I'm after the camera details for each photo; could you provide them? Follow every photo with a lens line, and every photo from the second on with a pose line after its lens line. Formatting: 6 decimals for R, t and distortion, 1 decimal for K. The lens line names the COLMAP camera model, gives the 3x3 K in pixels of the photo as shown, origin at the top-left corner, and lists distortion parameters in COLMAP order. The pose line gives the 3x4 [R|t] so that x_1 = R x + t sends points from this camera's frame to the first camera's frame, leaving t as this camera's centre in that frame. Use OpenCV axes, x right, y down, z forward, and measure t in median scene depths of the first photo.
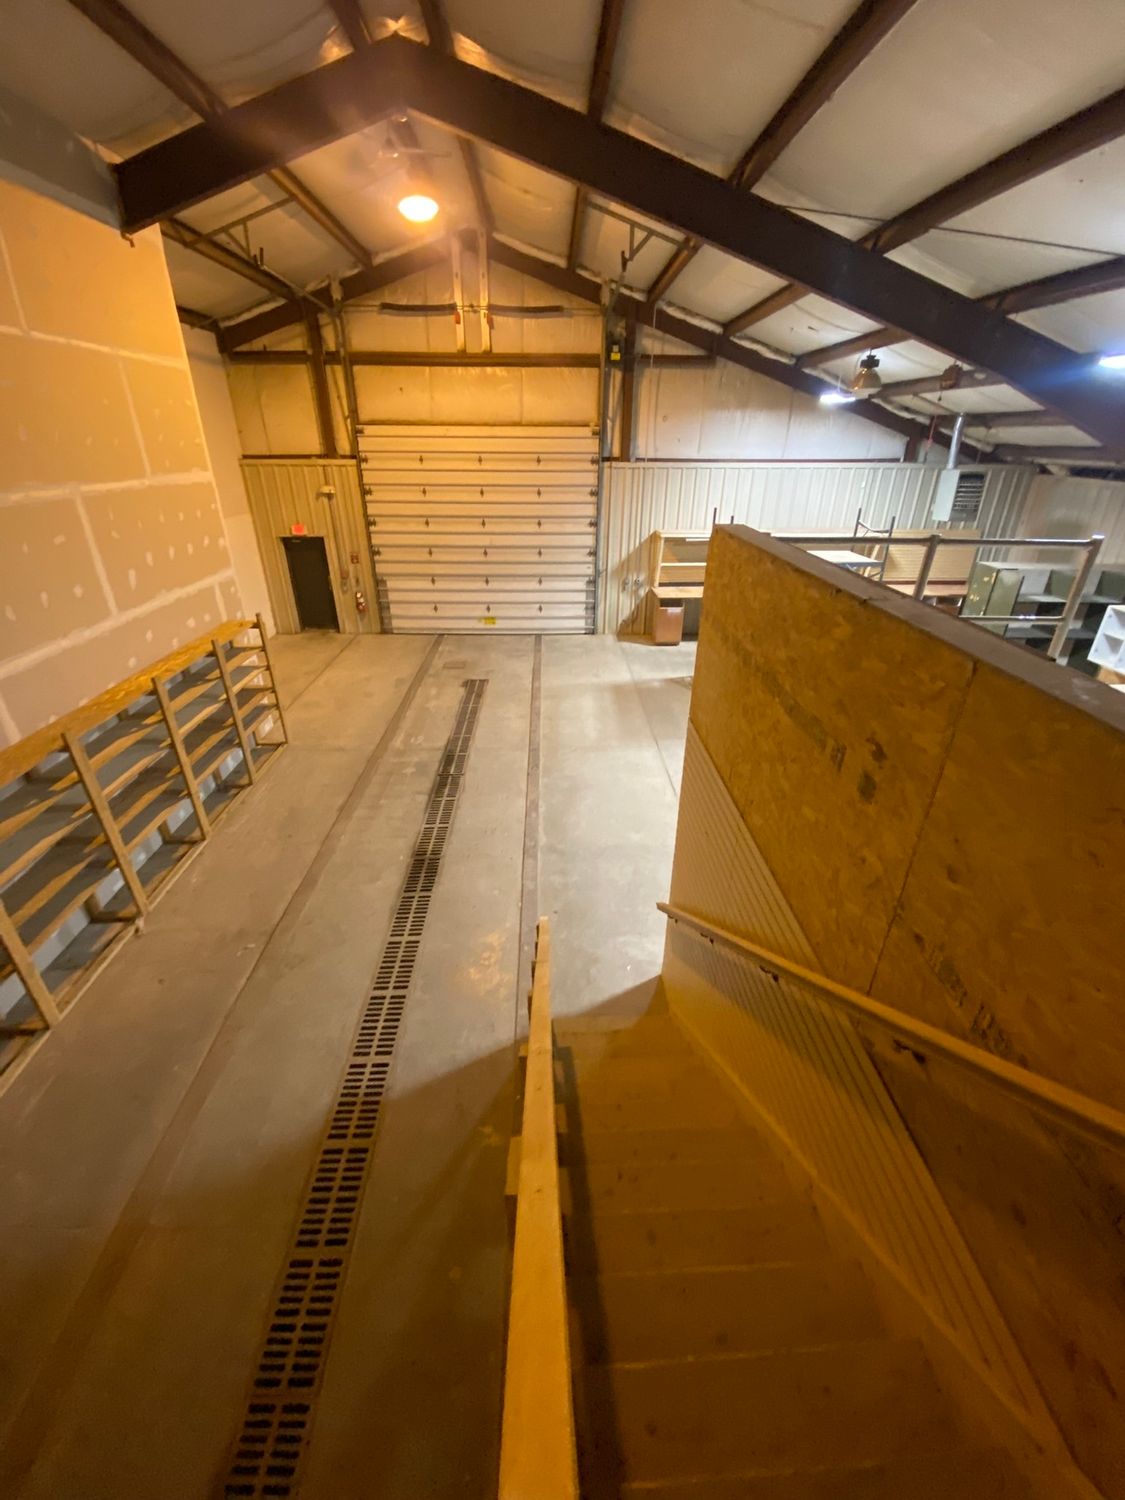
lens RADIAL K [[608.5, 0, 560.9], [0, 608.5, 755.5], [0, 0, 1]] dist [-0.016240, -0.001805]
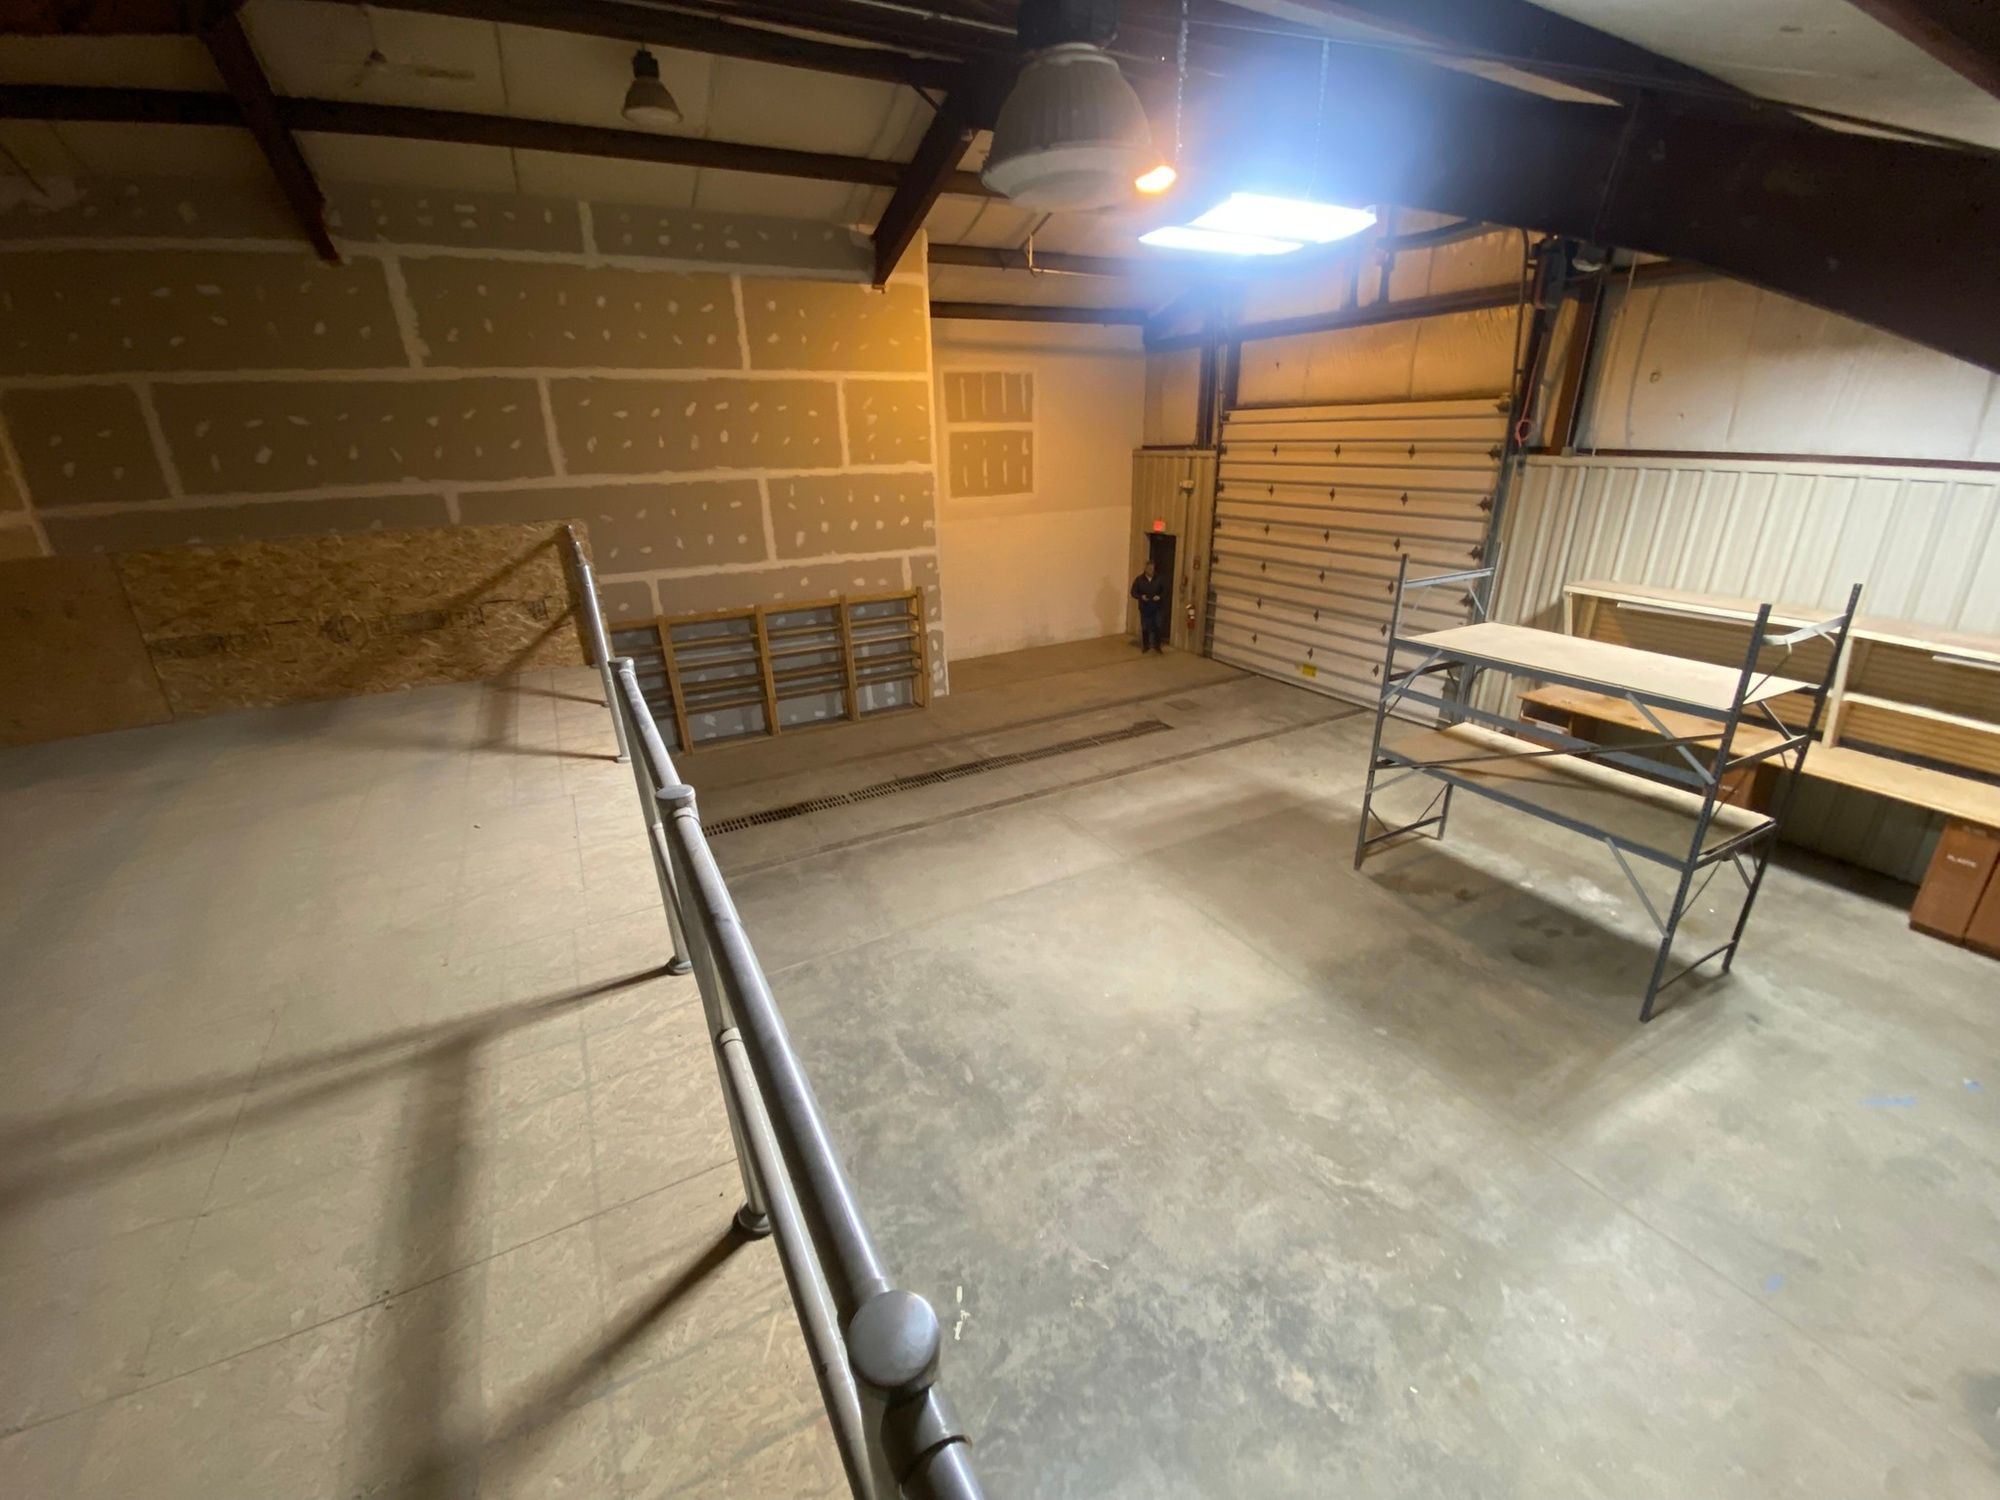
lens RADIAL K [[811.4, 0, 991.3], [0, 811.4, 759.6], [0, 0, 1]] dist [-0.016240, -0.001805]
pose [[0.470855, 0.309807, -0.826024, 0.566531], [-0.379701, 0.916318, 0.127234, -0.115704], [0.796319, 0.253733, 0.549087, 0.235451]]
